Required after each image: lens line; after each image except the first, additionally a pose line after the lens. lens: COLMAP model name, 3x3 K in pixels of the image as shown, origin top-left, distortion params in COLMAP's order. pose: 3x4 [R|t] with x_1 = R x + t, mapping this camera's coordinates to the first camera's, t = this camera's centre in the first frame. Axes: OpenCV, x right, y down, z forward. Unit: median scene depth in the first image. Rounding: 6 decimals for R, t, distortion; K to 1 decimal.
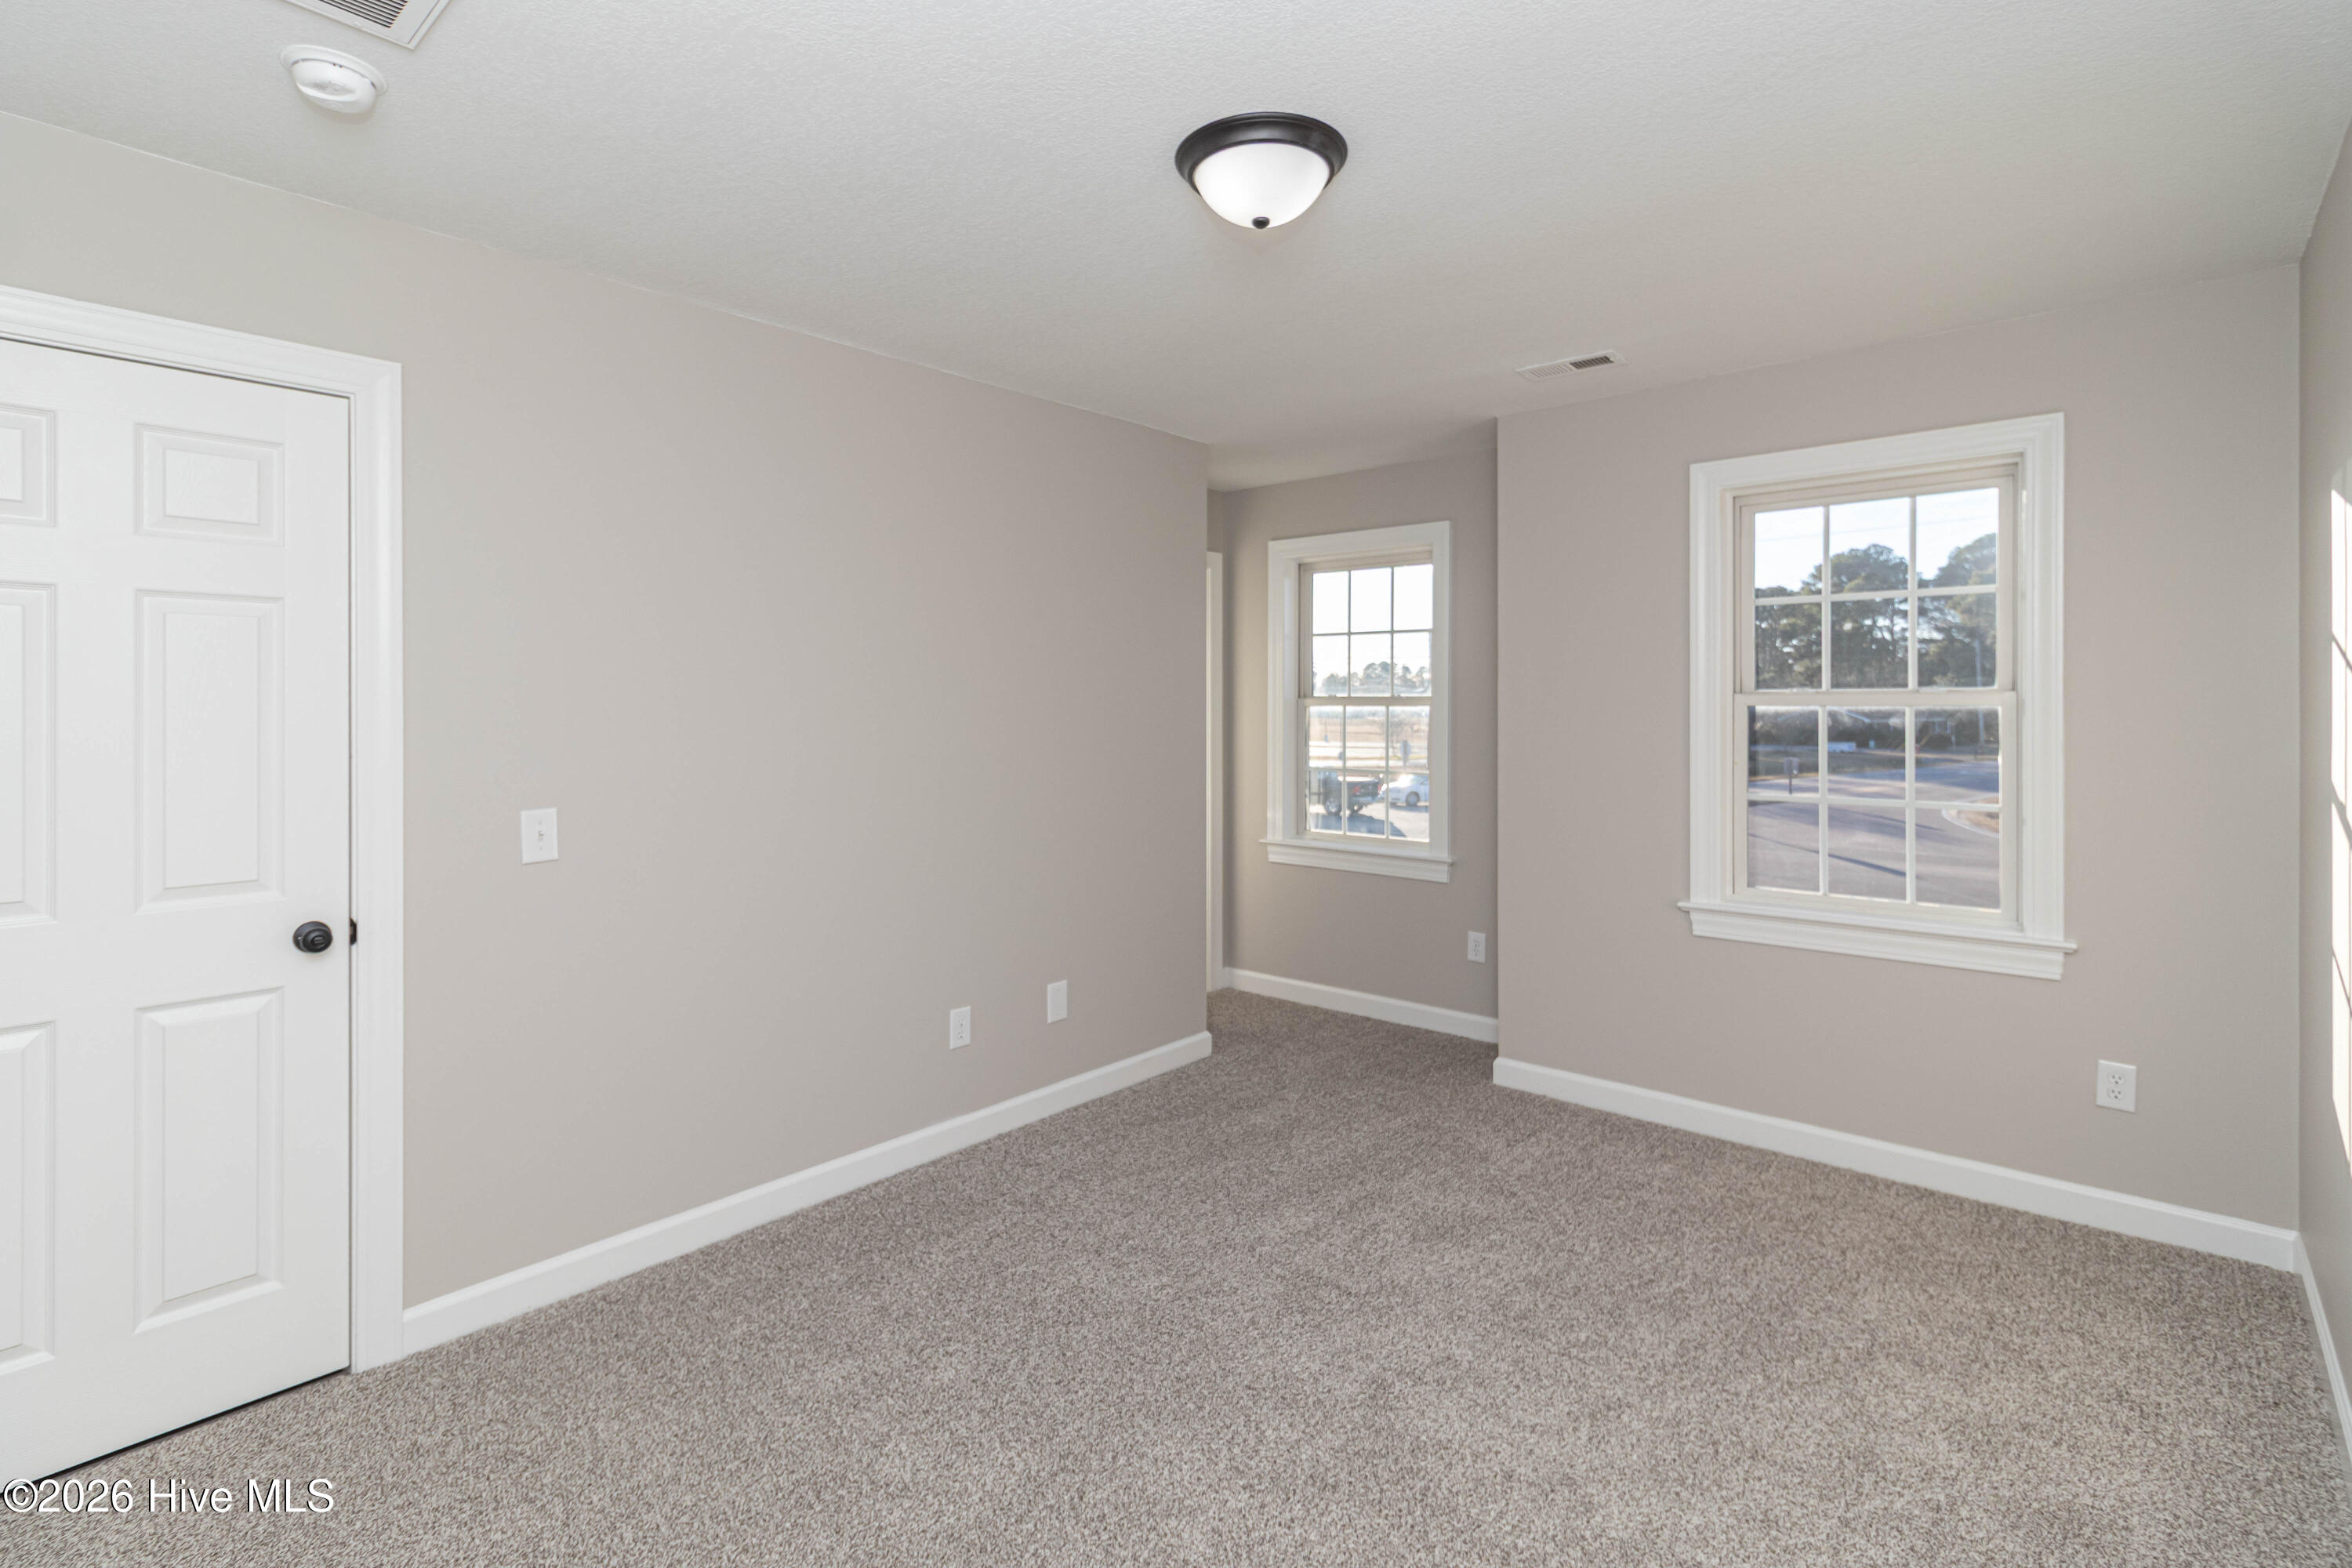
lens RADIAL K [[1082.5, 0, 1181.0], [0, 1082.5, 692.2], [0, 0, 1]] dist [0.000648, 0.000762]
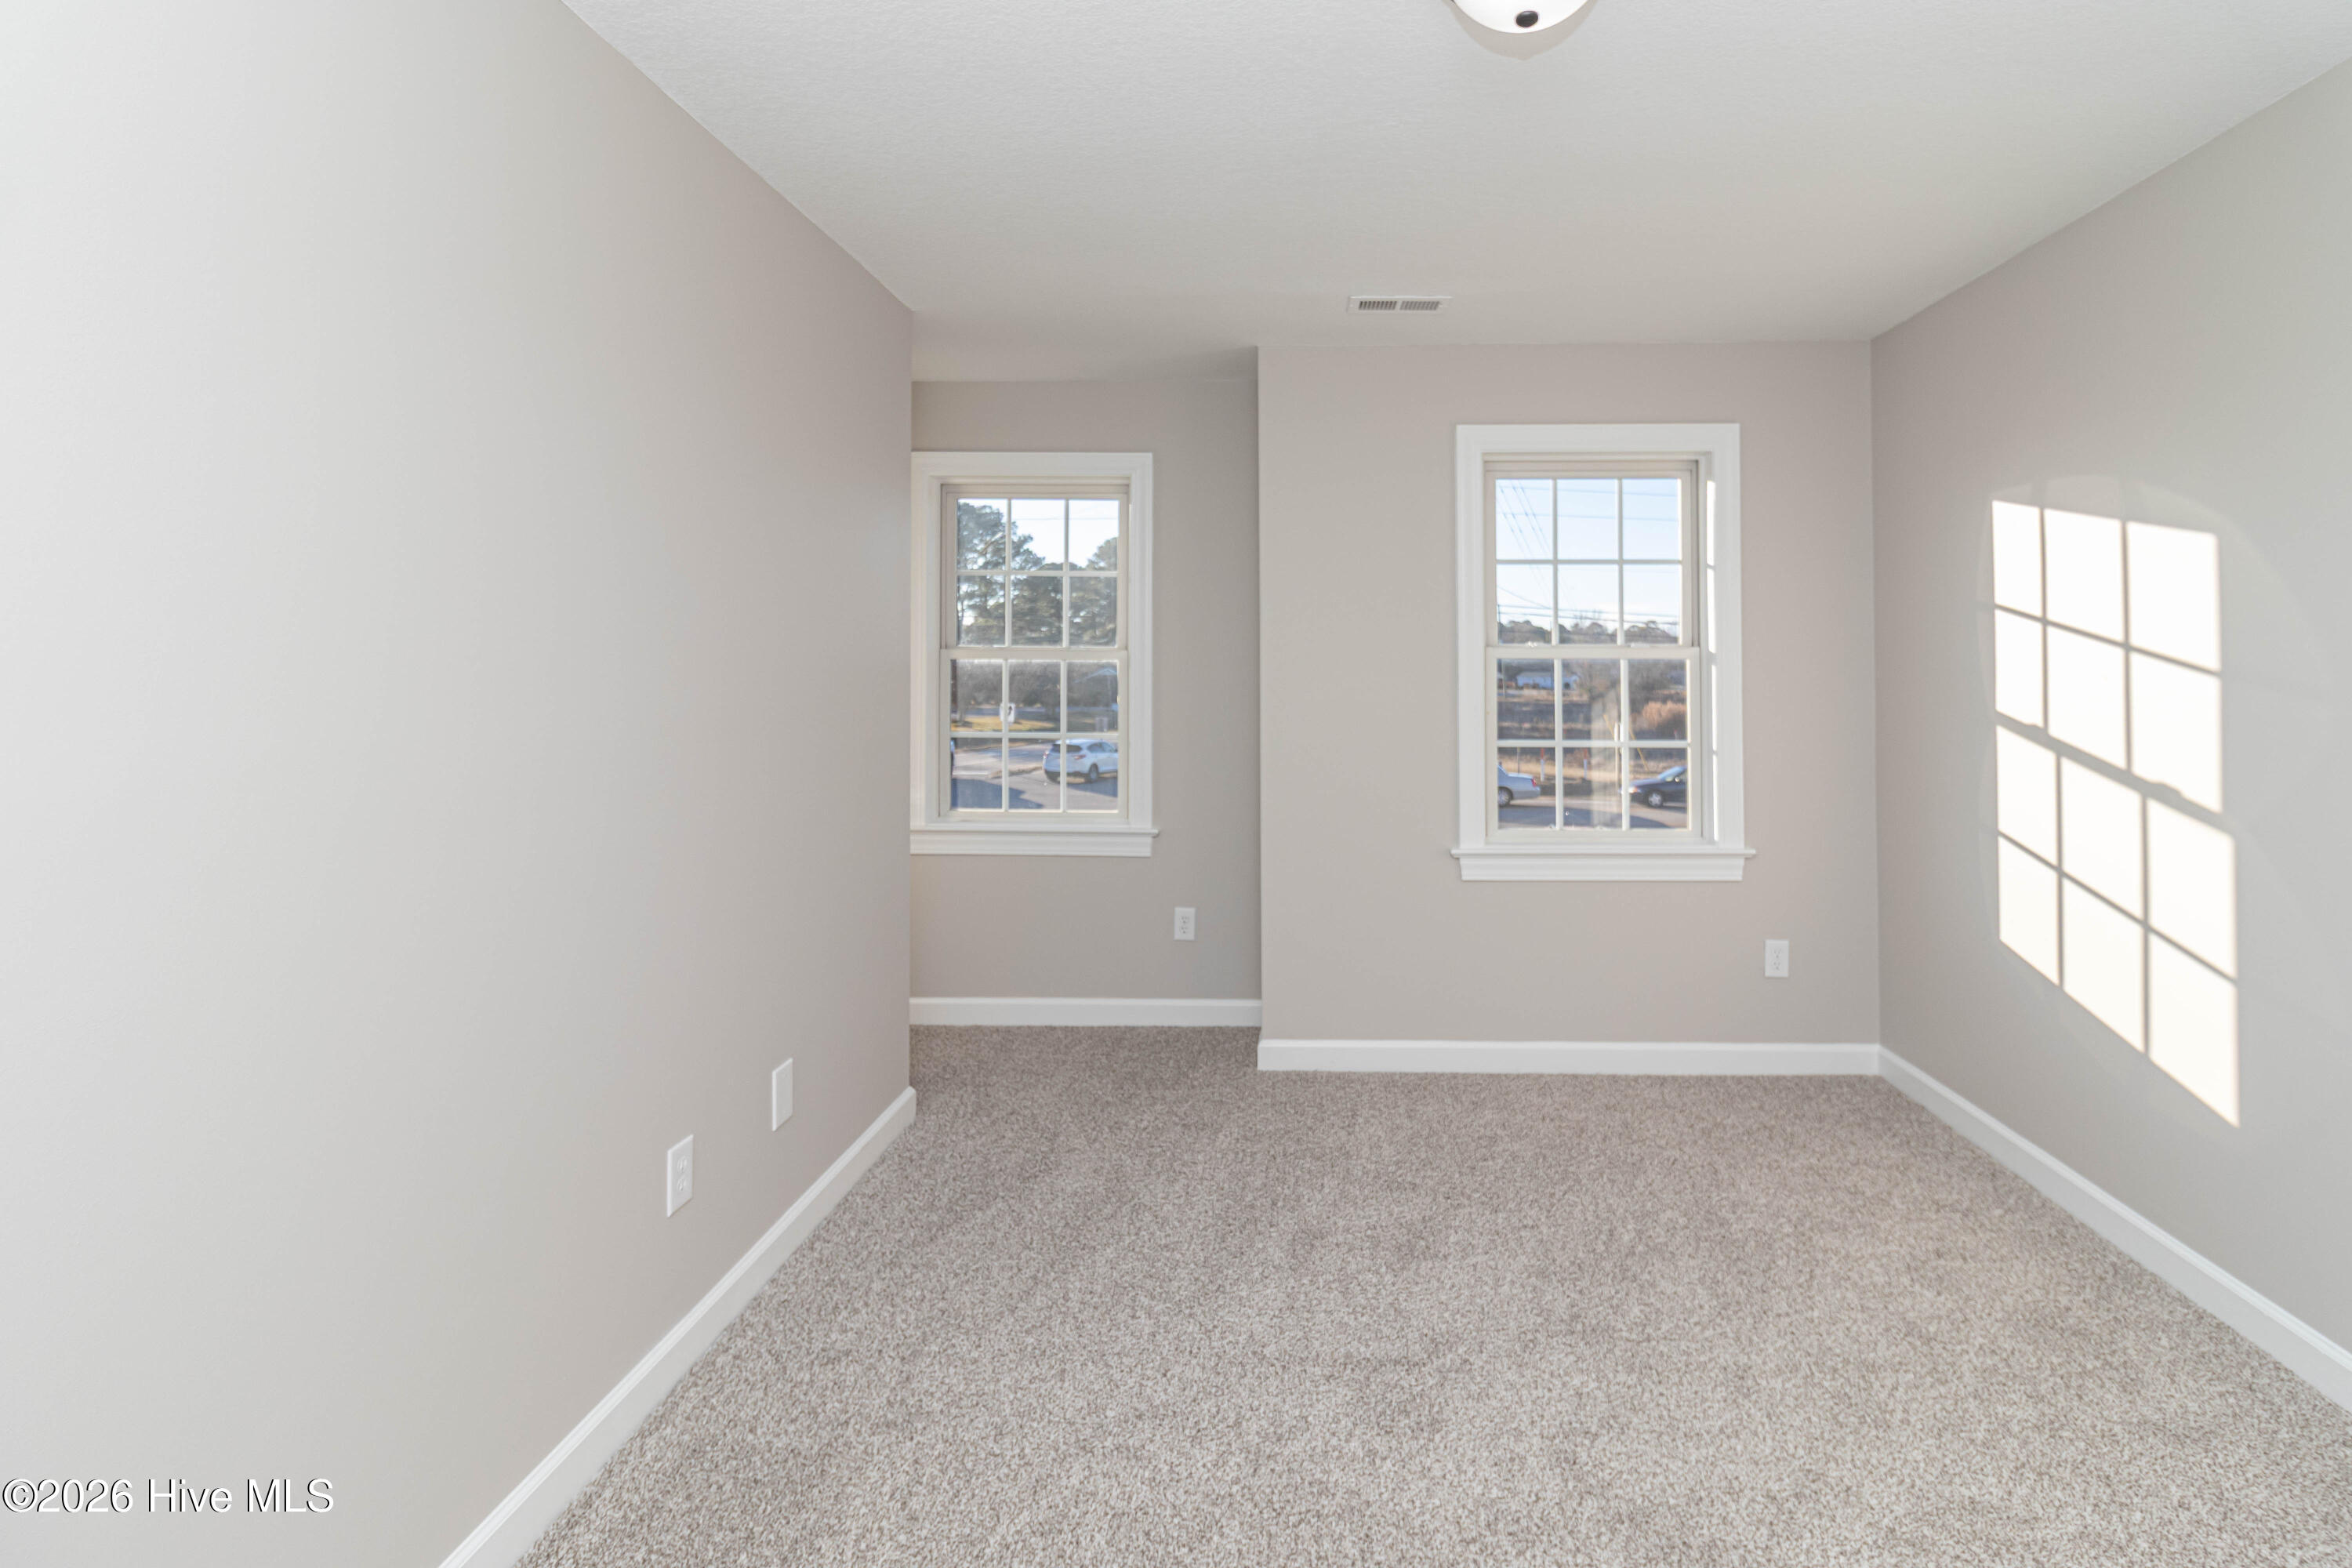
lens RADIAL K [[1118.8, 0, 1170.5], [0, 1118.8, 667.1], [0, 0, 1]] dist [-0.000141, 0.000373]
pose [[0.773184, -0.000543, 0.634181, -0.421309], [-0.011245, 0.999831, 0.014566, 0.011323], [-0.634082, -0.018394, 0.773047, 0.373790]]
